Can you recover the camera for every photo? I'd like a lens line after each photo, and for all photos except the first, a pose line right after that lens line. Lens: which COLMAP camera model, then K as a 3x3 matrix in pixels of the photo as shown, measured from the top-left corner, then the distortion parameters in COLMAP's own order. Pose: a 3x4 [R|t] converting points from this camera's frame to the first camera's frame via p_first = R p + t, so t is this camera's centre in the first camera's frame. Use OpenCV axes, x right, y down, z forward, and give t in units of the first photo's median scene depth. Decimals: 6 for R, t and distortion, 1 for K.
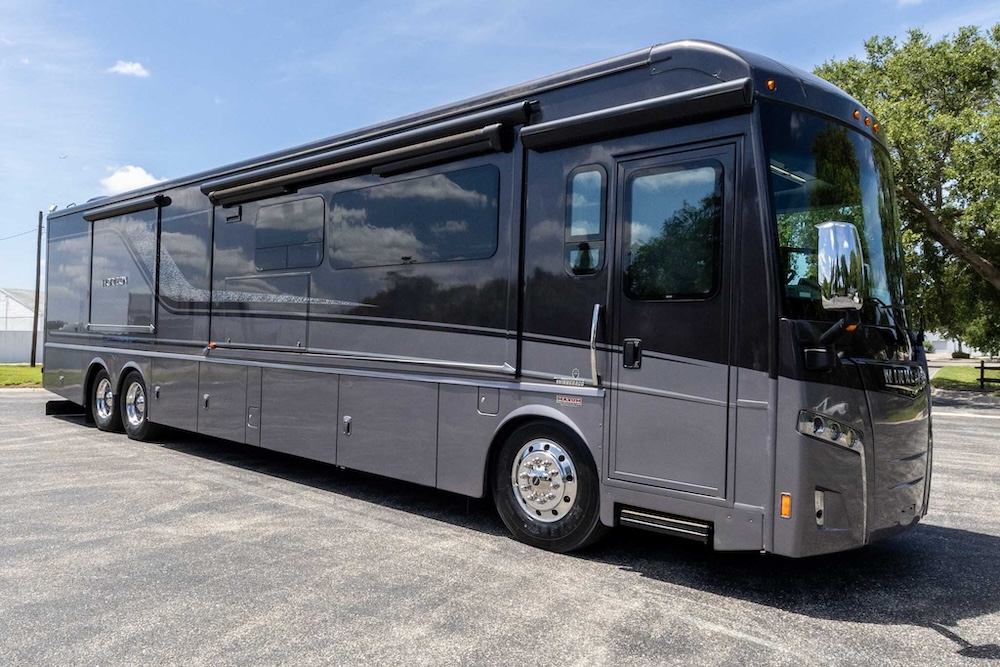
lens RADIAL K [[697.9, 0, 500.0], [0, 697.9, 333.5], [0, 0, 1]] dist [-0.002726, -0.001686]
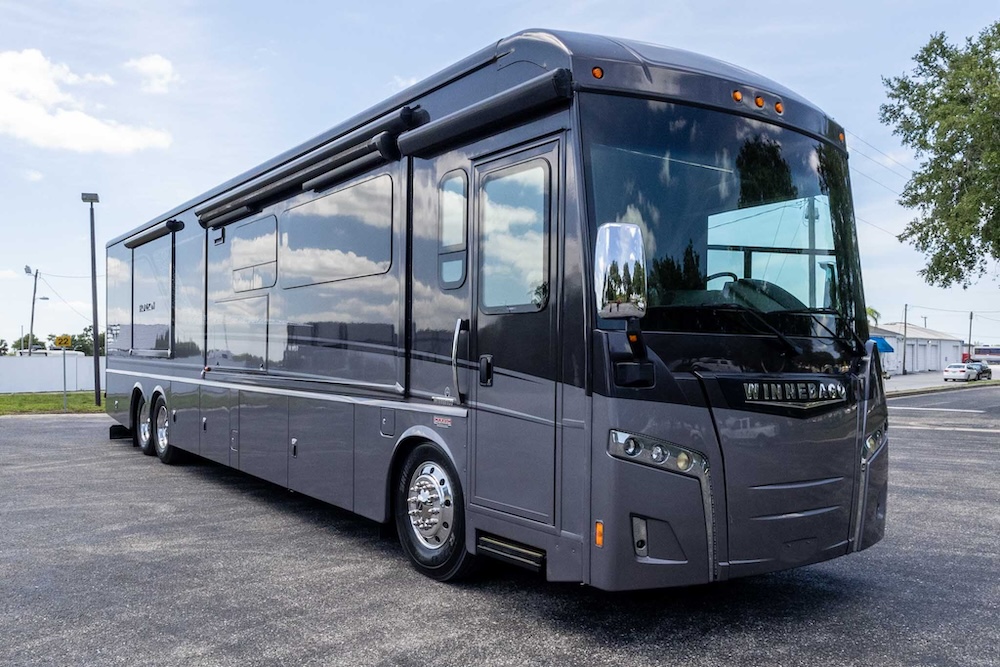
lens RADIAL K [[764.3, 0, 549.7], [0, 764.3, 355.5], [0, 0, 1]] dist [0.008986, -0.010930]
pose [[0.986147, -0.018456, -0.164846, 0.431067], [0.019342, 0.999806, 0.003768, 0.006264], [0.164744, -0.006904, 0.986312, 0.000608]]
